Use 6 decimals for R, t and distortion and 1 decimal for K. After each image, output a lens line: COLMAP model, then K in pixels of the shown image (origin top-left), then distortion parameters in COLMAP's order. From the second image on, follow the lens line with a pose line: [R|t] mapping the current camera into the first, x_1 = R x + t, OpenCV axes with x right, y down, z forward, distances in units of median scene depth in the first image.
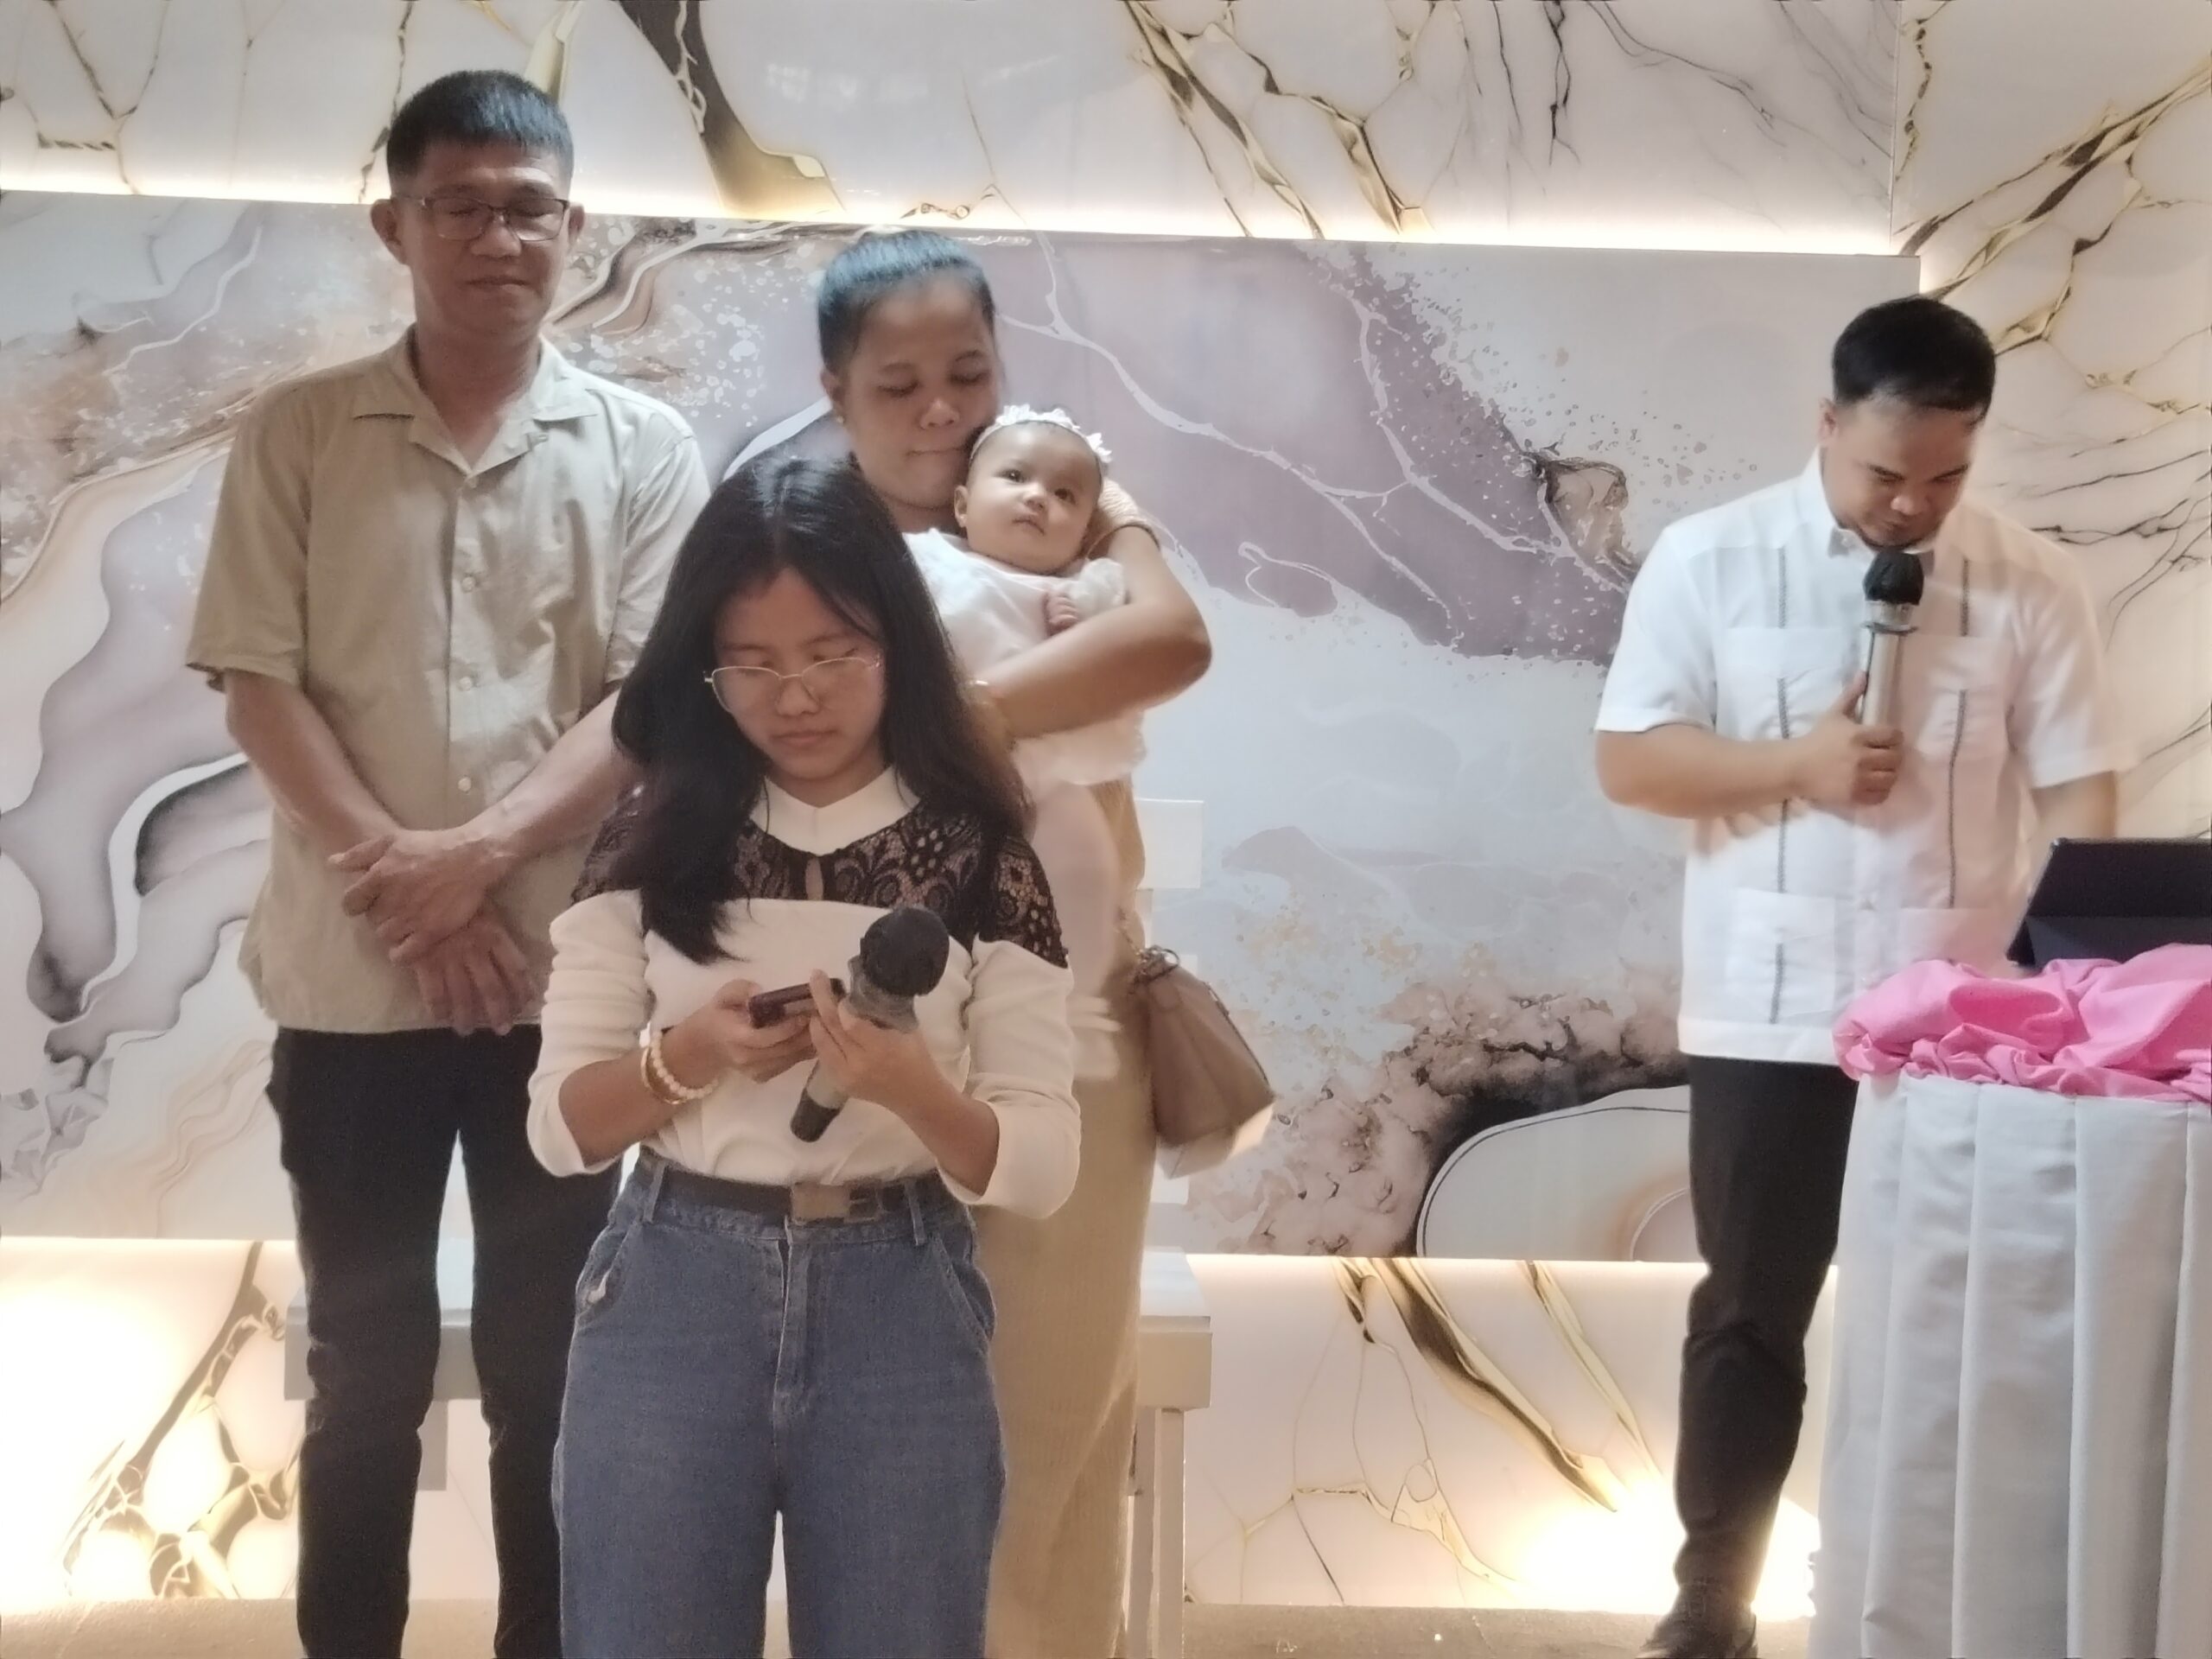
lens RADIAL K [[4617.3, 0, 1132.7], [0, 4617.3, 859.2], [0, 0, 1]] dist [0.106531, 0.000000]
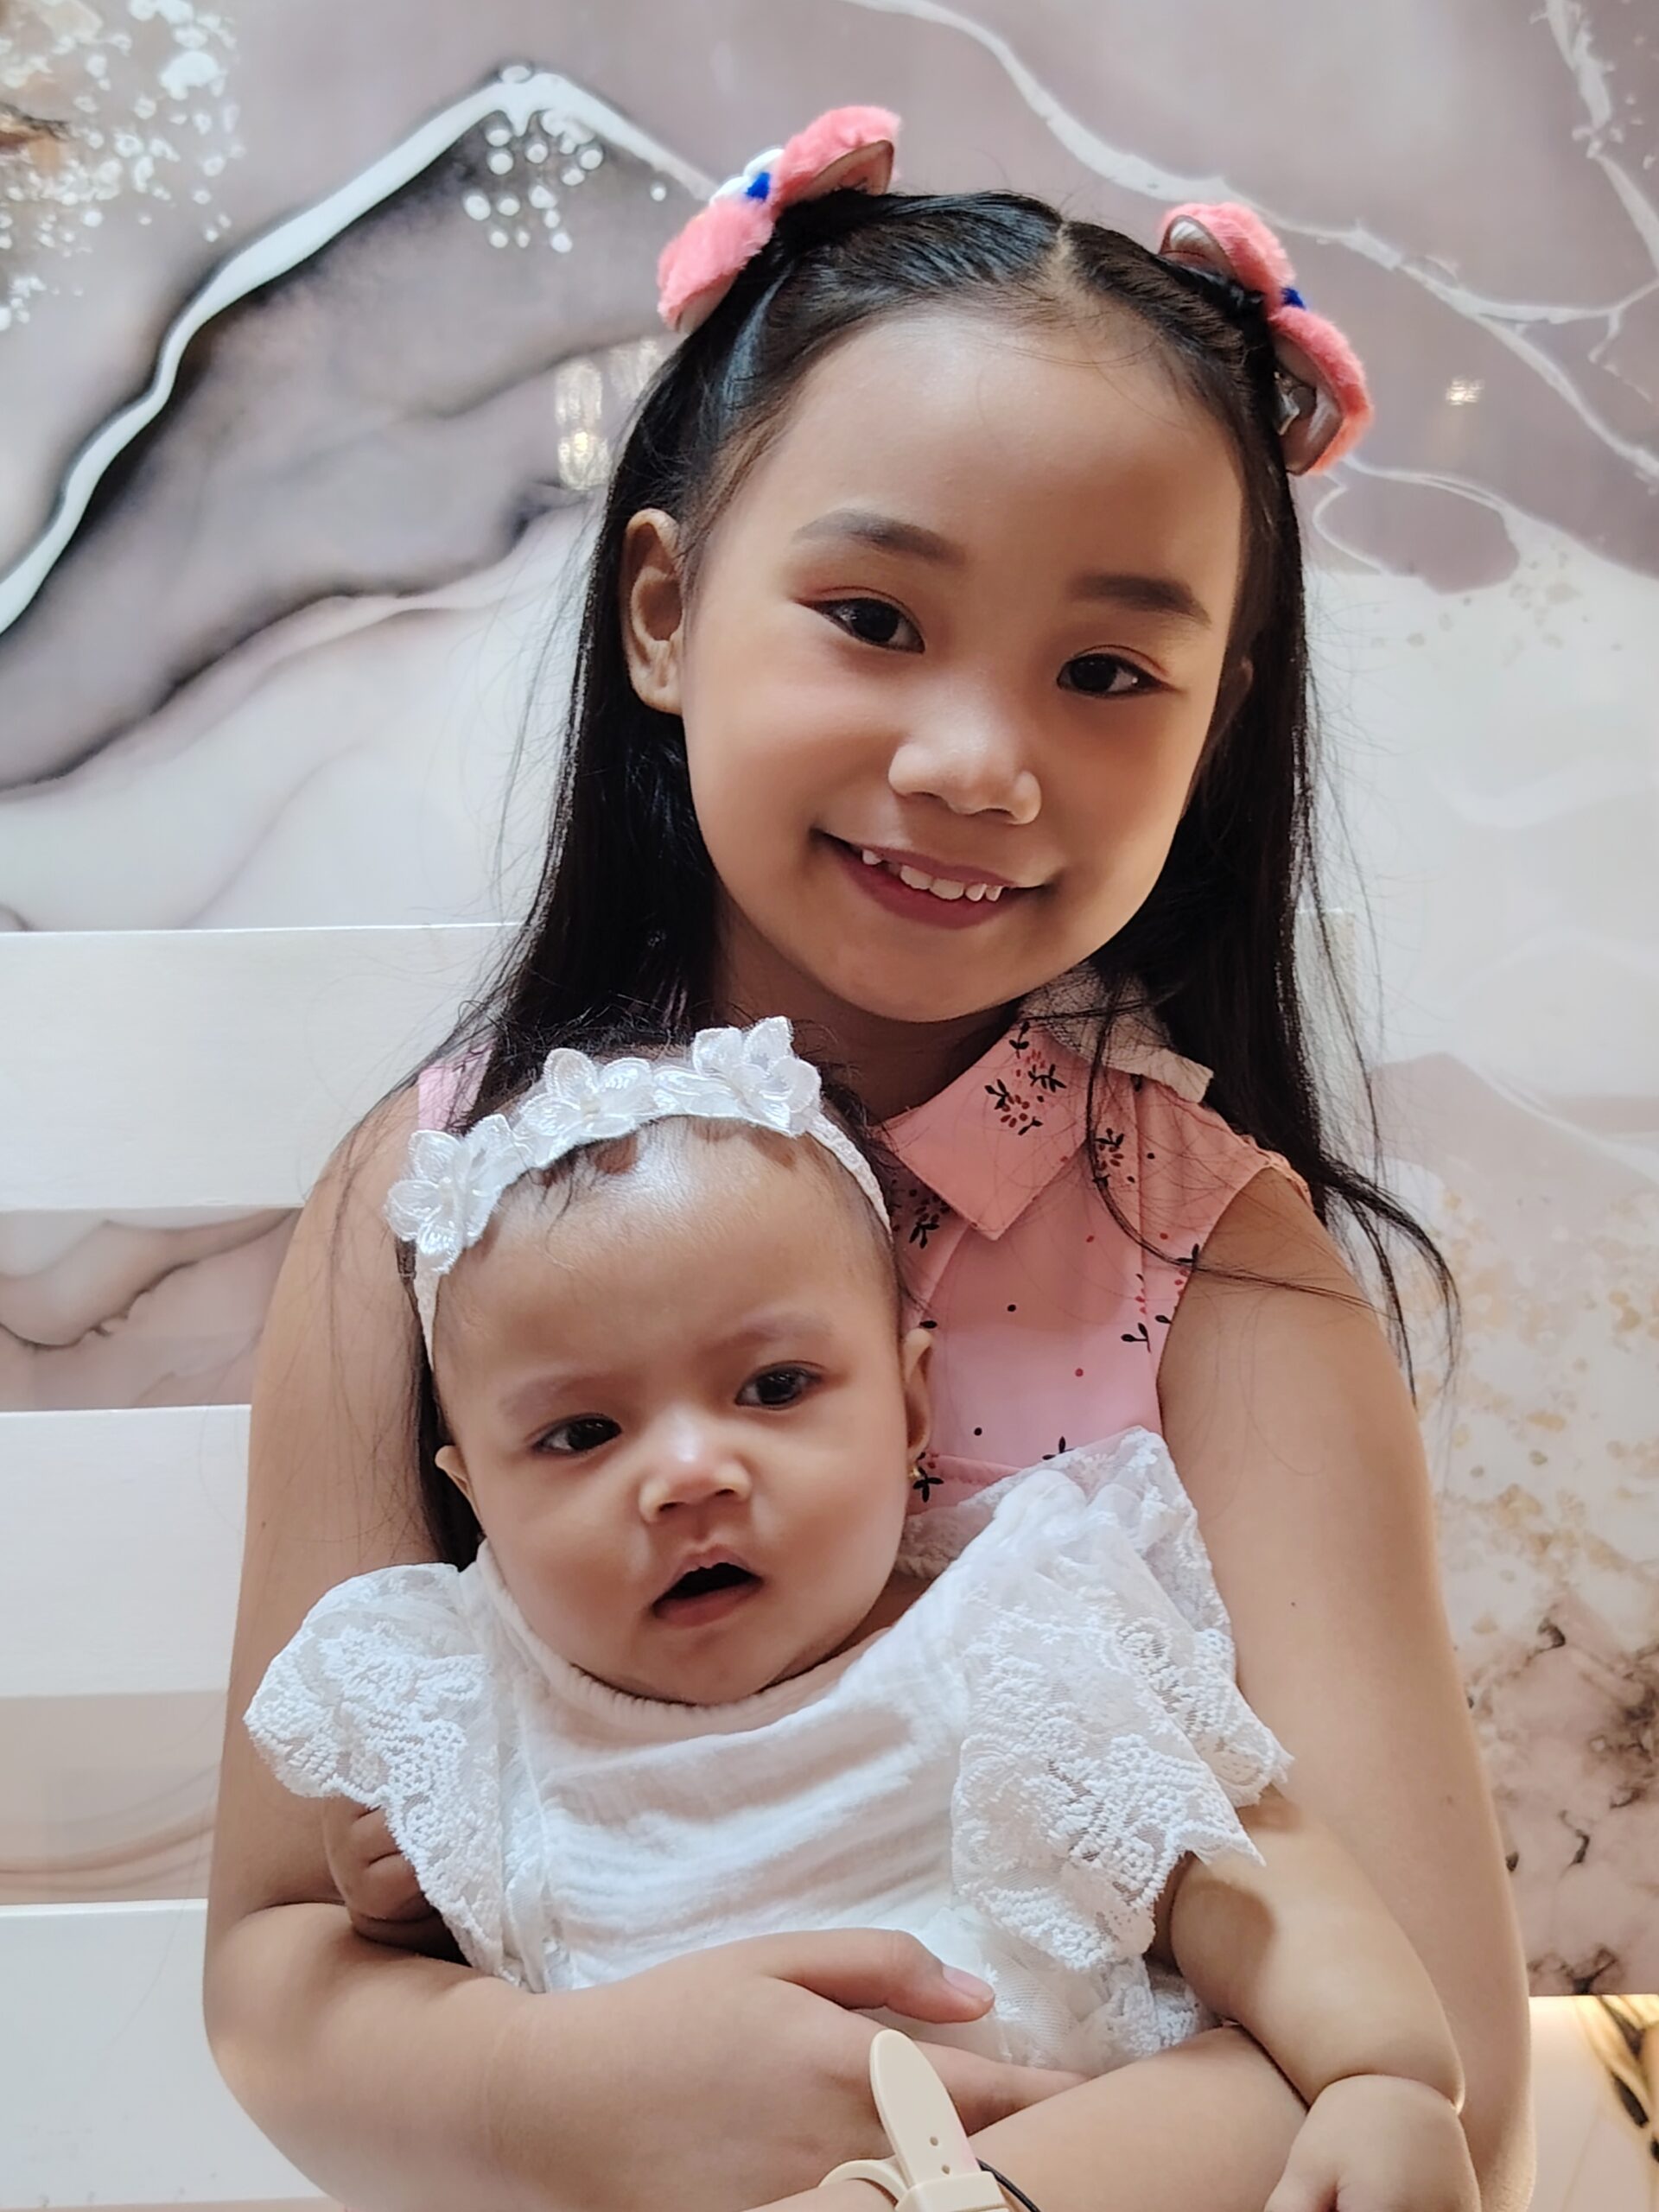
lens RADIAL K [[3013.5, 0, 834.3], [0, 3013.5, 1152.6], [0, 0, 1]] dist [0.071693, 0.000000]
pose [[0.995823, -0.051357, -0.075496, -0.003389], [0.048293, 0.997955, -0.041874, 0.012320], [0.077493, 0.038053, 0.996266, 0.701836]]
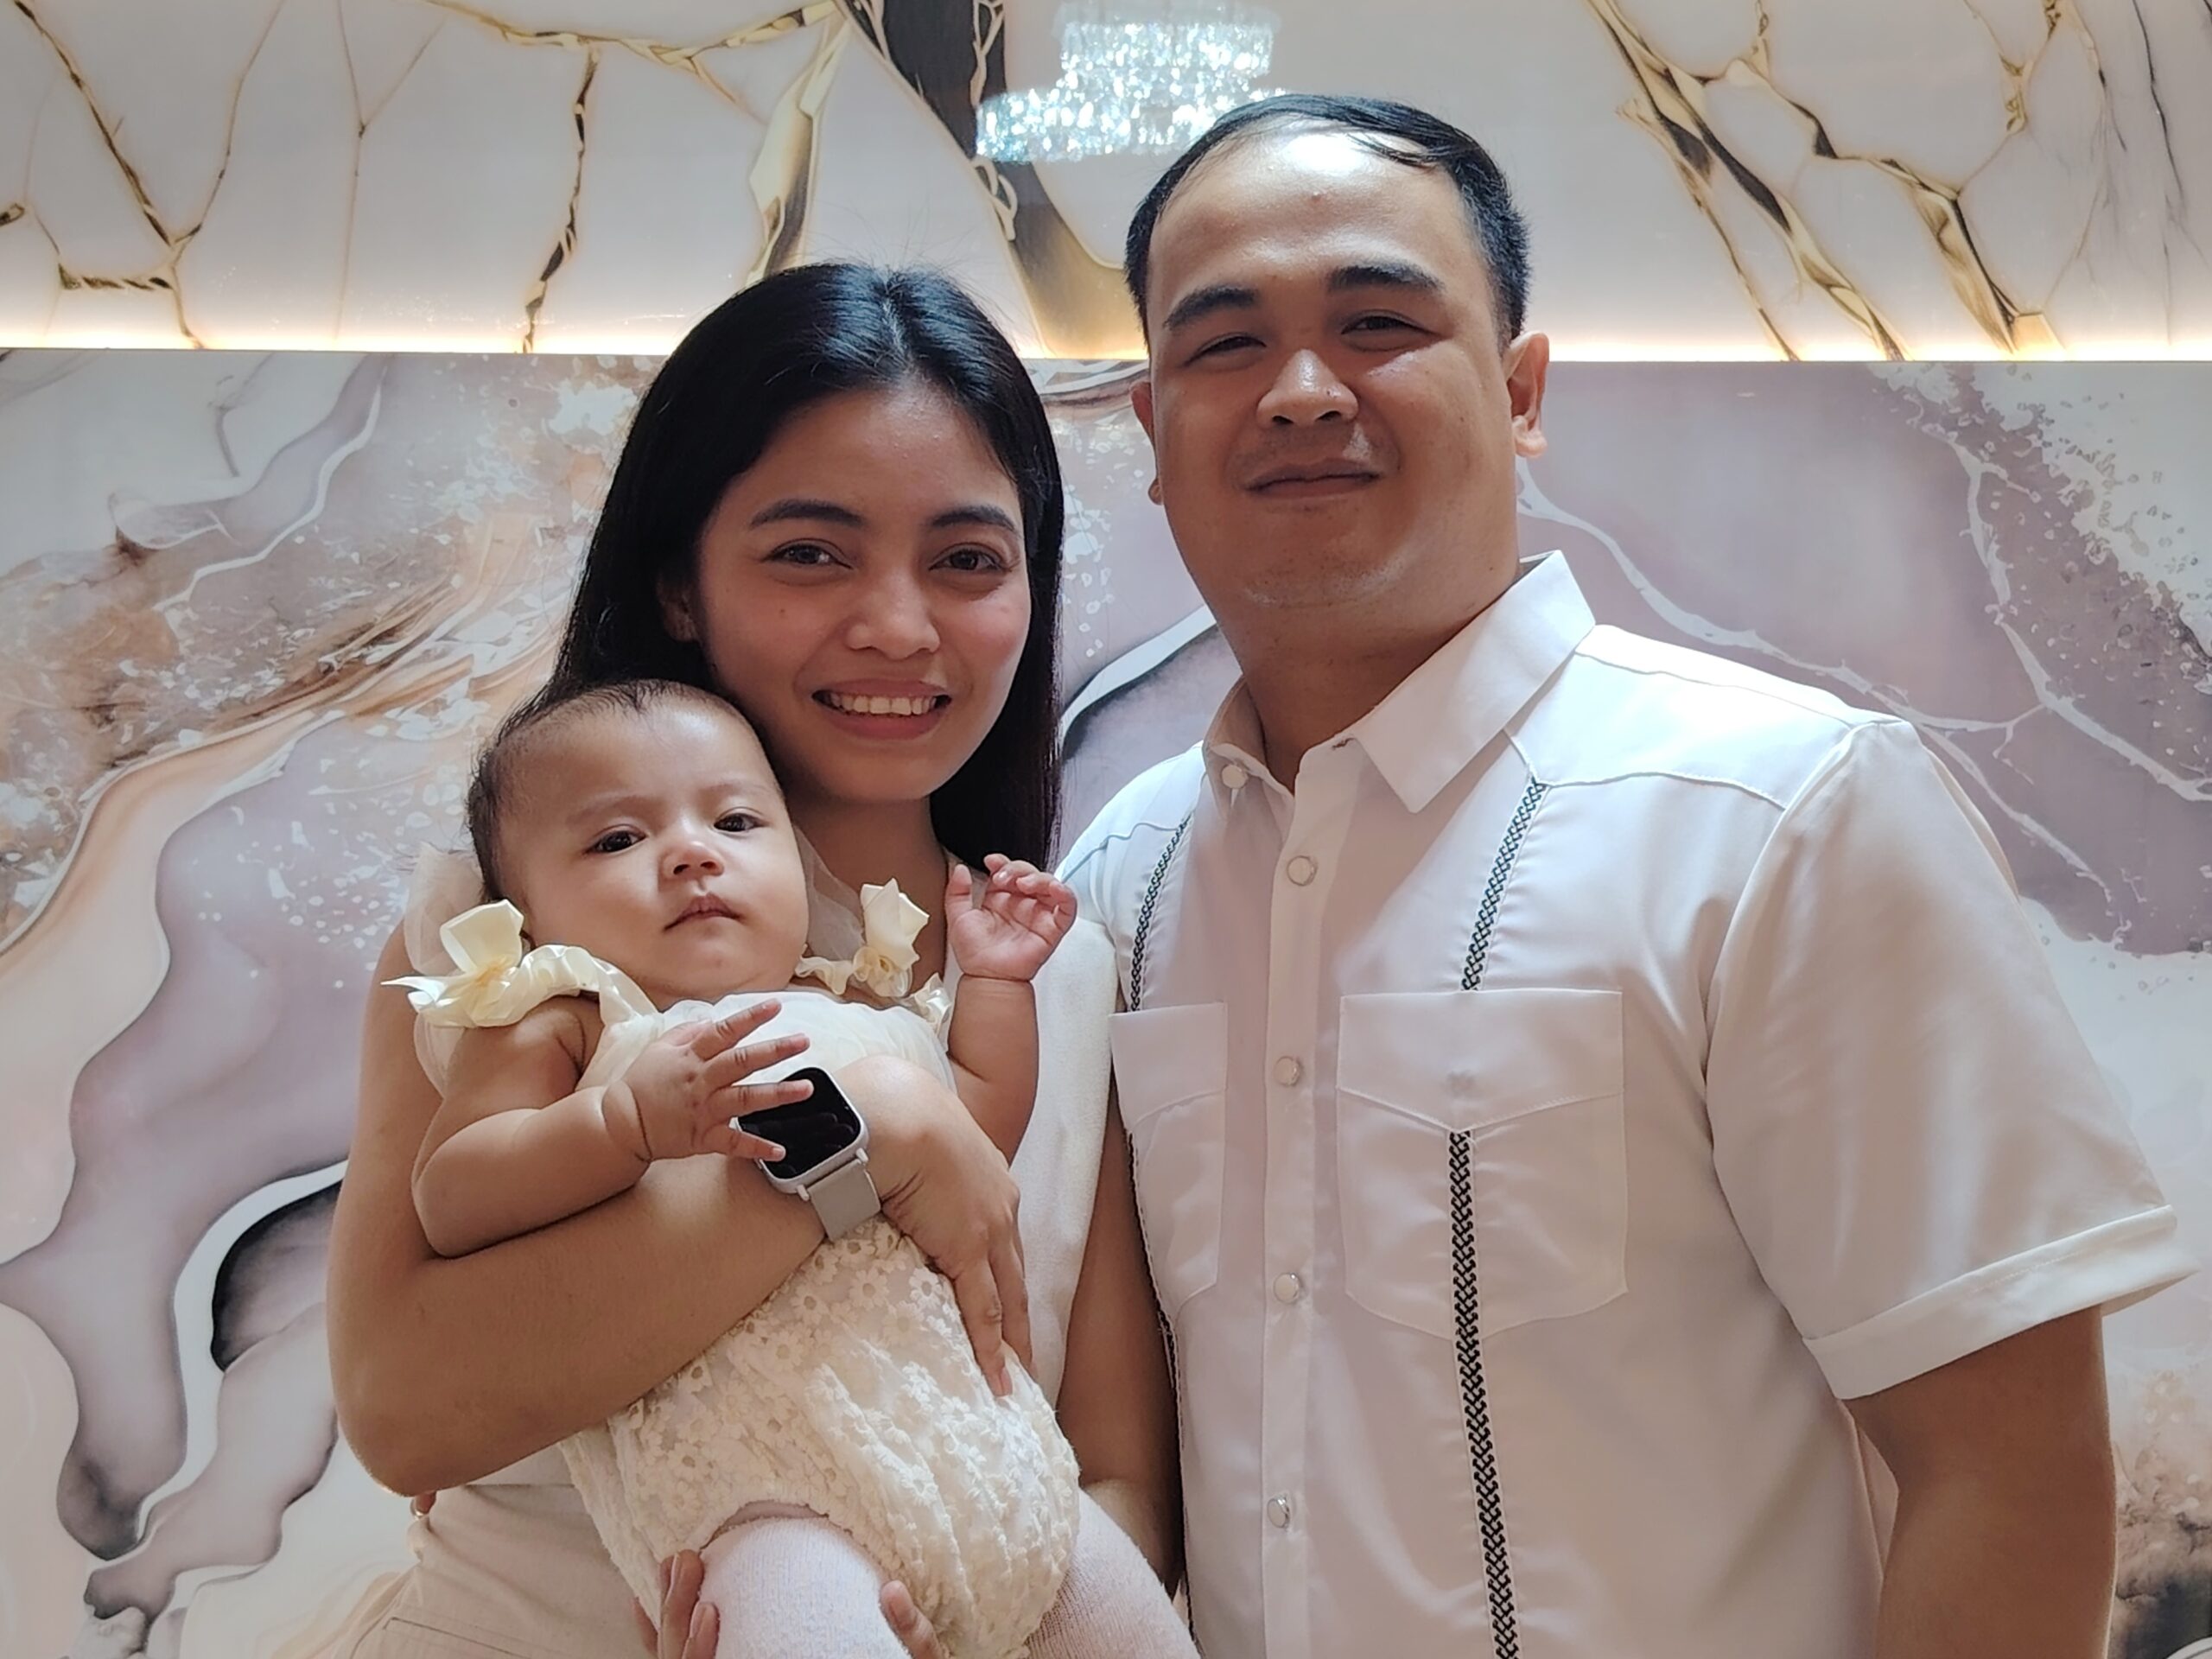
lens RADIAL K [[3046.0, 0, 1102.1], [0, 3046.0, 827.8], [0, 0, 1]] dist [0.072702, 0.000000]
pose [[0.999290, -0.029957, -0.022852, -0.071029], [0.028655, 0.998056, -0.055337, -0.042269], [0.024465, 0.054643, 0.998206, 0.542254]]
